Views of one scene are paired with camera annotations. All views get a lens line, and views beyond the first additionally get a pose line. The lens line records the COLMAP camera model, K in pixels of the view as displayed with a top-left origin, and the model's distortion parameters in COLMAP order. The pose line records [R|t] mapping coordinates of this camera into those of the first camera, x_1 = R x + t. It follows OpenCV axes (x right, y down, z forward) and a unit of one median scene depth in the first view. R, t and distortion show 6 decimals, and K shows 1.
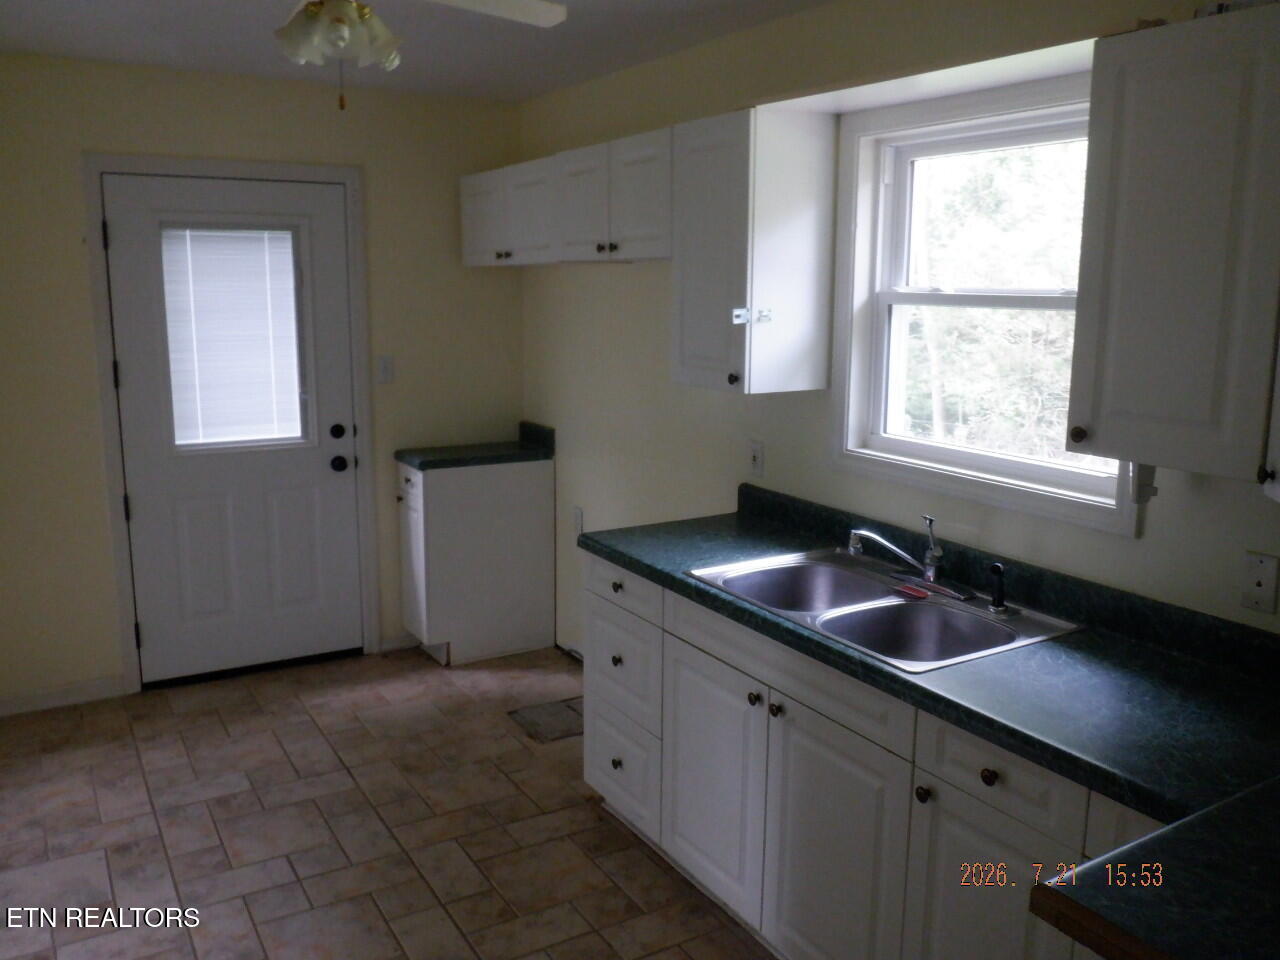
lens RADIAL K [[1041.8, 0, 640.0], [0, 1041.8, 480.0], [0, 0, 1]] dist [-0.015749, -0.003761]
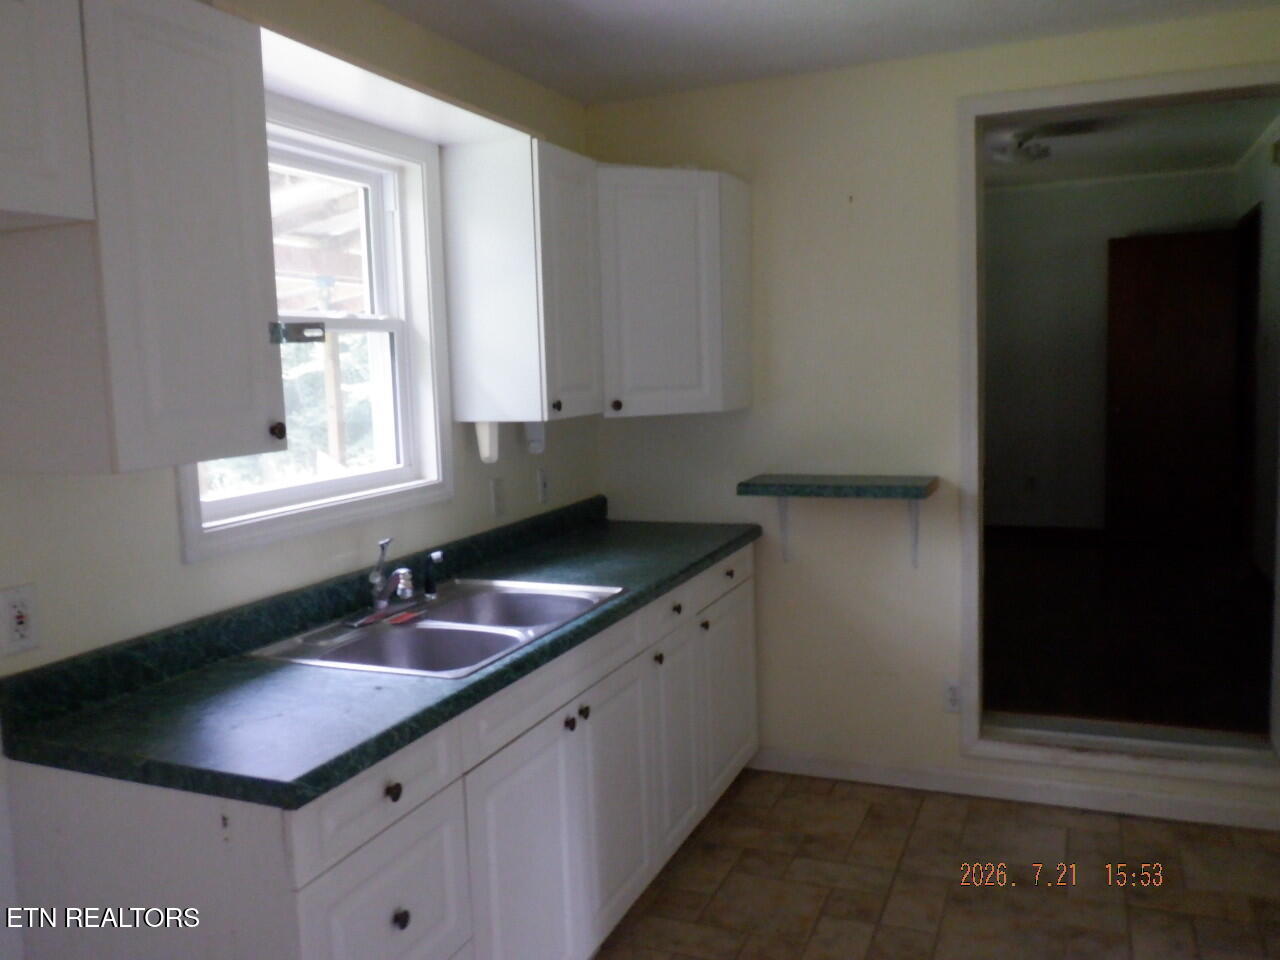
lens RADIAL K [[1041.8, 0, 640.0], [0, 1041.8, 480.0], [0, 0, 1]] dist [-0.015749, -0.003761]
pose [[-0.588452, -0.079844, 0.804580, -0.610847], [0.182266, 0.956398, 0.228215, -0.188727], [-0.787720, 0.280941, -0.548241, 1.276613]]
